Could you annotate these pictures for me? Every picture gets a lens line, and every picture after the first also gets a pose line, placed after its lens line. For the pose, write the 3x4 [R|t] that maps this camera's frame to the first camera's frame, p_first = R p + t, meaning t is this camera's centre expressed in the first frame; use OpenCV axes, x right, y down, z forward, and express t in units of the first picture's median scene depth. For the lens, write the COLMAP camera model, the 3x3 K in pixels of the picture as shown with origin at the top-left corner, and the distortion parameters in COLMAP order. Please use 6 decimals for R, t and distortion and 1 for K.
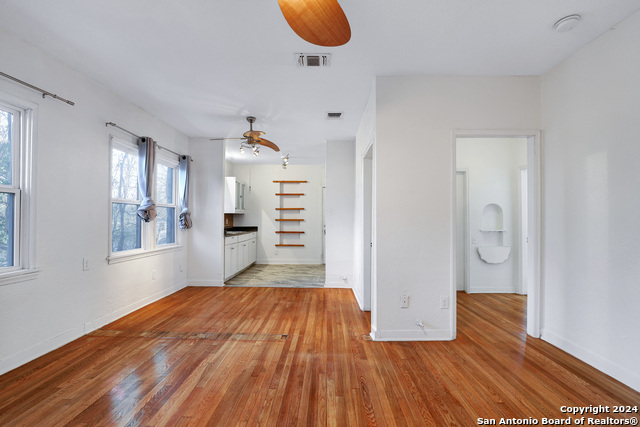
lens RADIAL K [[296.9, 0, 326.4], [0, 296.9, 214.3], [0, 0, 1]] dist [-0.010936, 0.003811]
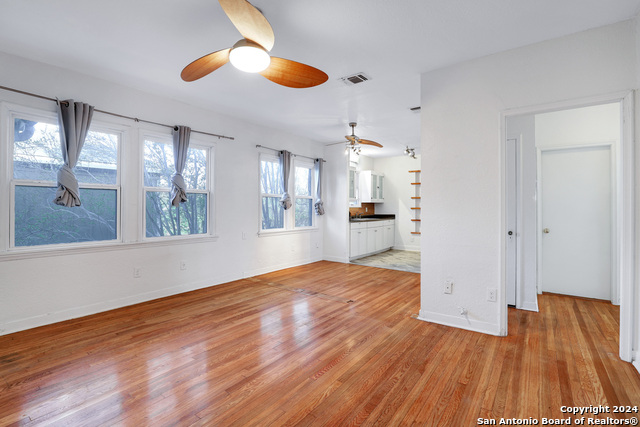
lens RADIAL K [[296.9, 0, 325.2], [0, 296.9, 211.2], [0, 0, 1]] dist [-0.010936, 0.003811]
pose [[0.813084, 0.004183, -0.582132, 0.381566], [0.011500, 0.999664, 0.023246, 0.002394], [0.582033, -0.025595, 0.812762, -0.051125]]
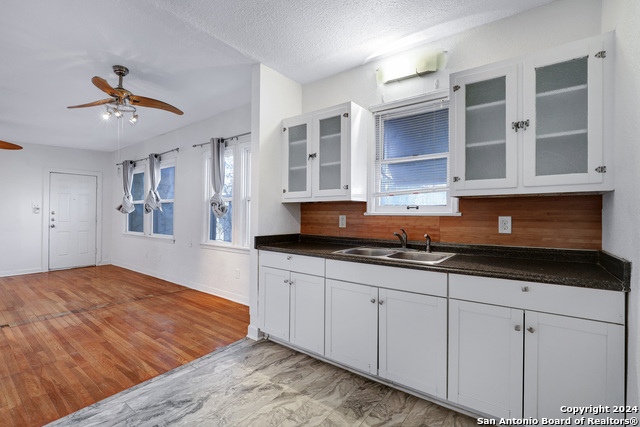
lens RADIAL K [[296.9, 0, 319.9], [0, 296.9, 211.3], [0, 0, 1]] dist [-0.010936, 0.003811]
pose [[-0.611005, -0.013231, -0.791516, 0.006683], [0.005893, 0.999757, -0.021260, 0.029738], [0.791605, -0.017654, -0.610778, 1.932698]]
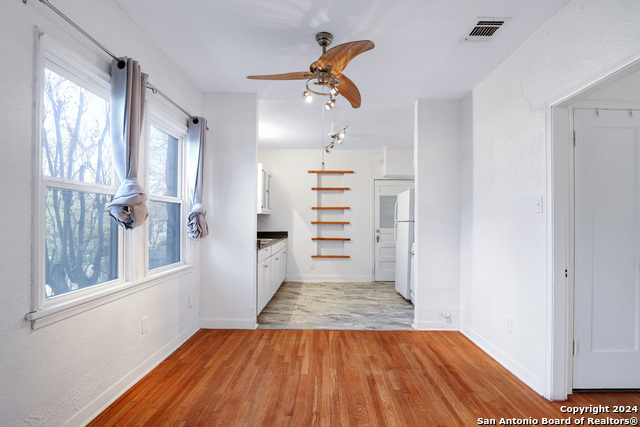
lens RADIAL K [[296.9, 0, 331.8], [0, 296.9, 219.5], [0, 0, 1]] dist [-0.010936, 0.003811]
pose [[0.999828, 0.003876, 0.018126, -0.269071], [-0.004092, 0.999921, 0.011891, 0.002418], [-0.018078, -0.011963, 0.999765, 0.490362]]
